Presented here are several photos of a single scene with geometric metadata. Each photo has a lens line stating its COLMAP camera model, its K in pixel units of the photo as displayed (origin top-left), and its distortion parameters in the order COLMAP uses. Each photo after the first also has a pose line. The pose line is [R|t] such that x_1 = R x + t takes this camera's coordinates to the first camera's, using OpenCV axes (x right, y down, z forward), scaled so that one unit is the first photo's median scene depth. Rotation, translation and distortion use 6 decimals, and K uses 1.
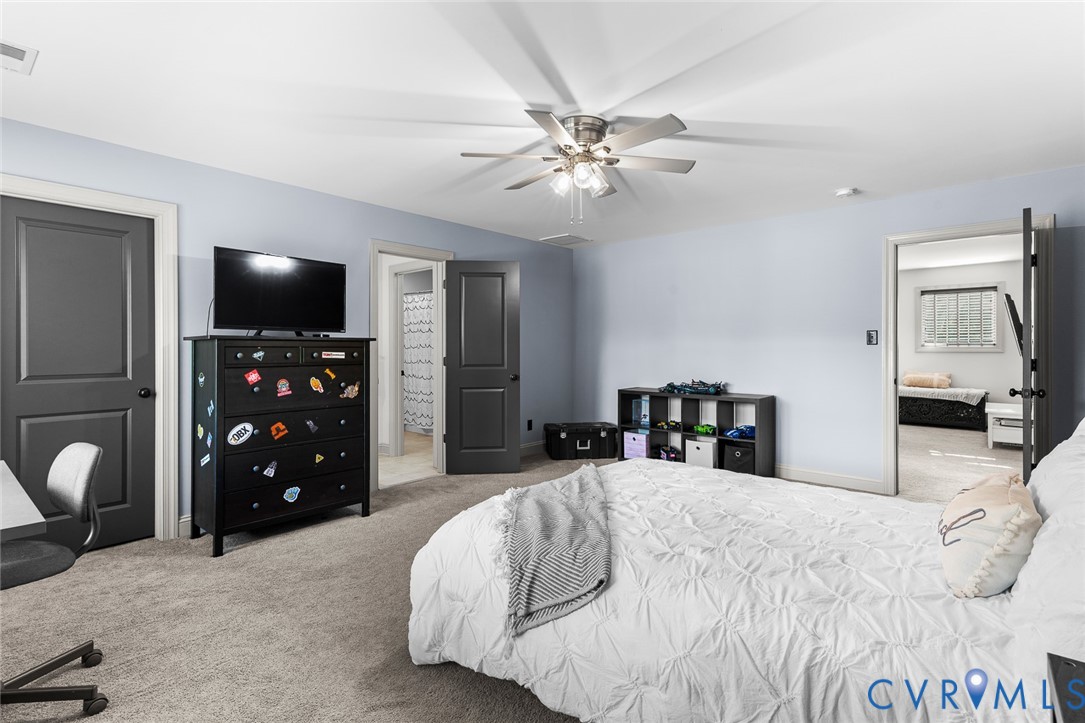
lens RADIAL K [[515.3, 0, 535.6], [0, 515.3, 349.5], [0, 0, 1]] dist [0.014825, -0.000022]
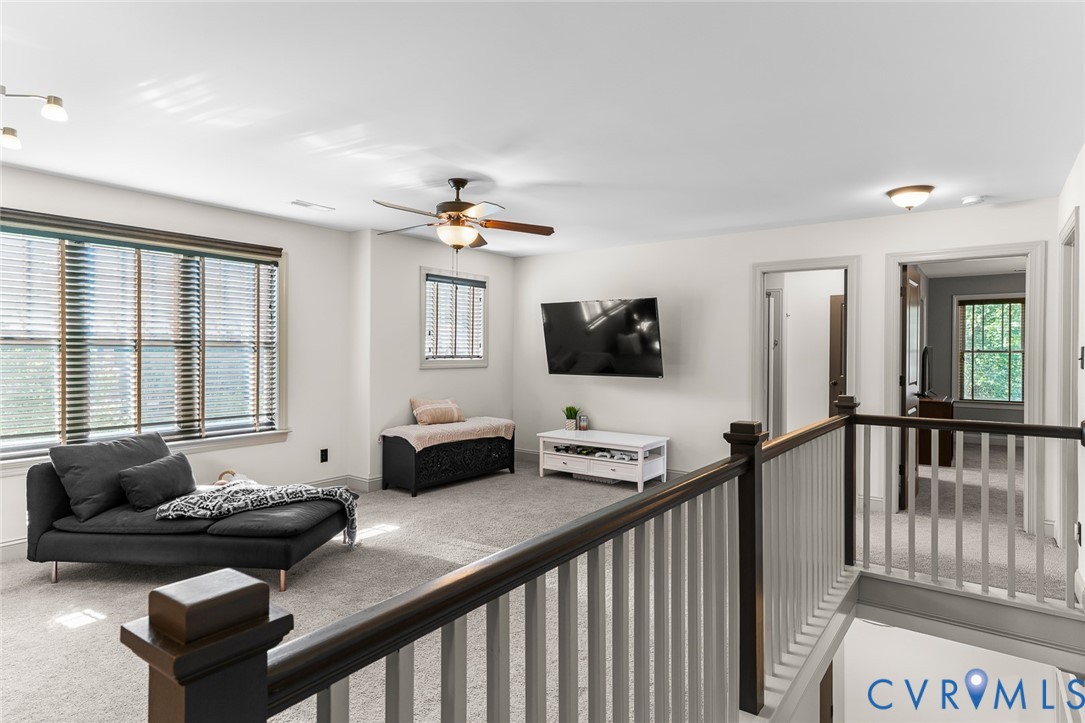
lens RADIAL K [[592.4, 0, 539.0], [0, 592.4, 357.2], [0, 0, 1]] dist [-0.000660, -0.000393]
pose [[-0.075438, -0.010535, 0.997095, 0.002635], [-0.000116, 0.999944, 0.010557, -0.017939], [-0.997151, 0.000681, -0.075435, 0.965107]]
